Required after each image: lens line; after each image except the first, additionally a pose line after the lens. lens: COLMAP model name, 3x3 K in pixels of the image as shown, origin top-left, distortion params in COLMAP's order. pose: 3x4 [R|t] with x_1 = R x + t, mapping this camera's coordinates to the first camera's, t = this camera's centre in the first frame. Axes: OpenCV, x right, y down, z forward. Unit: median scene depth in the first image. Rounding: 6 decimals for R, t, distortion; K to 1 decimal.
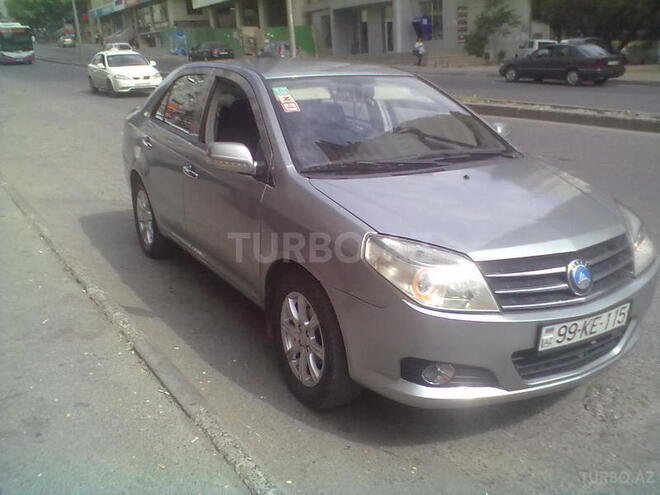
lens RADIAL K [[707.1, 0, 330.0], [0, 707.1, 247.5], [0, 0, 1]] dist [-0.004215, -0.026559]
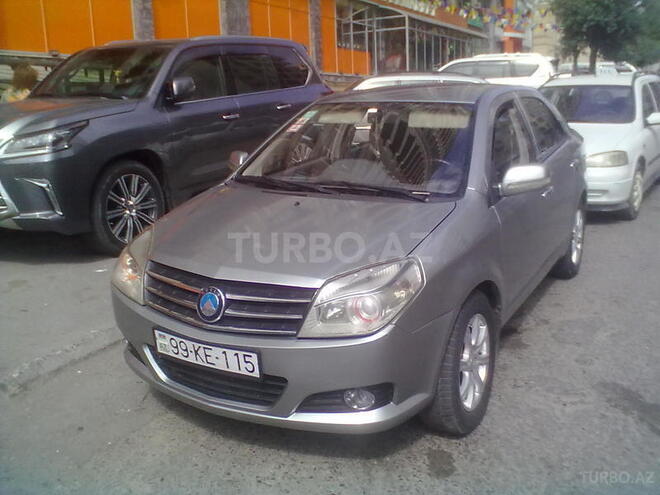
lens RADIAL K [[707.1, 0, 330.0], [0, 707.1, 247.5], [0, 0, 1]] dist [-0.004215, -0.026559]
pose [[0.456959, 0.205293, -0.865473, 1.263385], [-0.222568, 0.968439, 0.112204, -0.185022], [0.861192, 0.141354, 0.488229, 0.624513]]
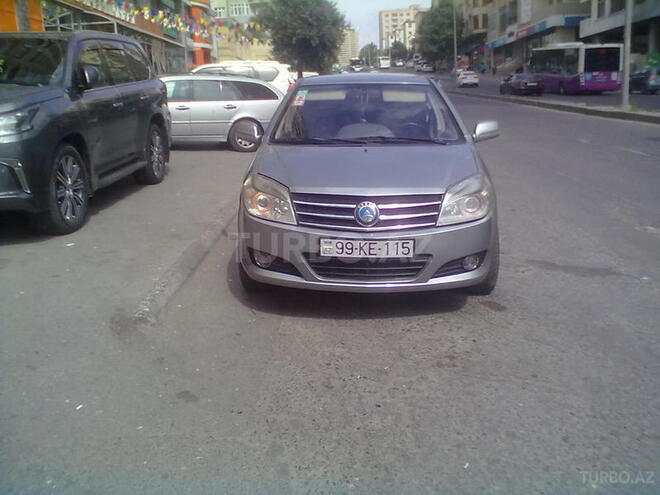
lens RADIAL K [[707.1, 0, 330.0], [0, 707.1, 247.5], [0, 0, 1]] dist [-0.004215, -0.026559]
pose [[0.824358, 0.128337, -0.551330, 1.074829], [-0.151459, 0.988457, 0.003625, 0.113303], [0.545431, 0.080515, 0.834280, -0.242429]]
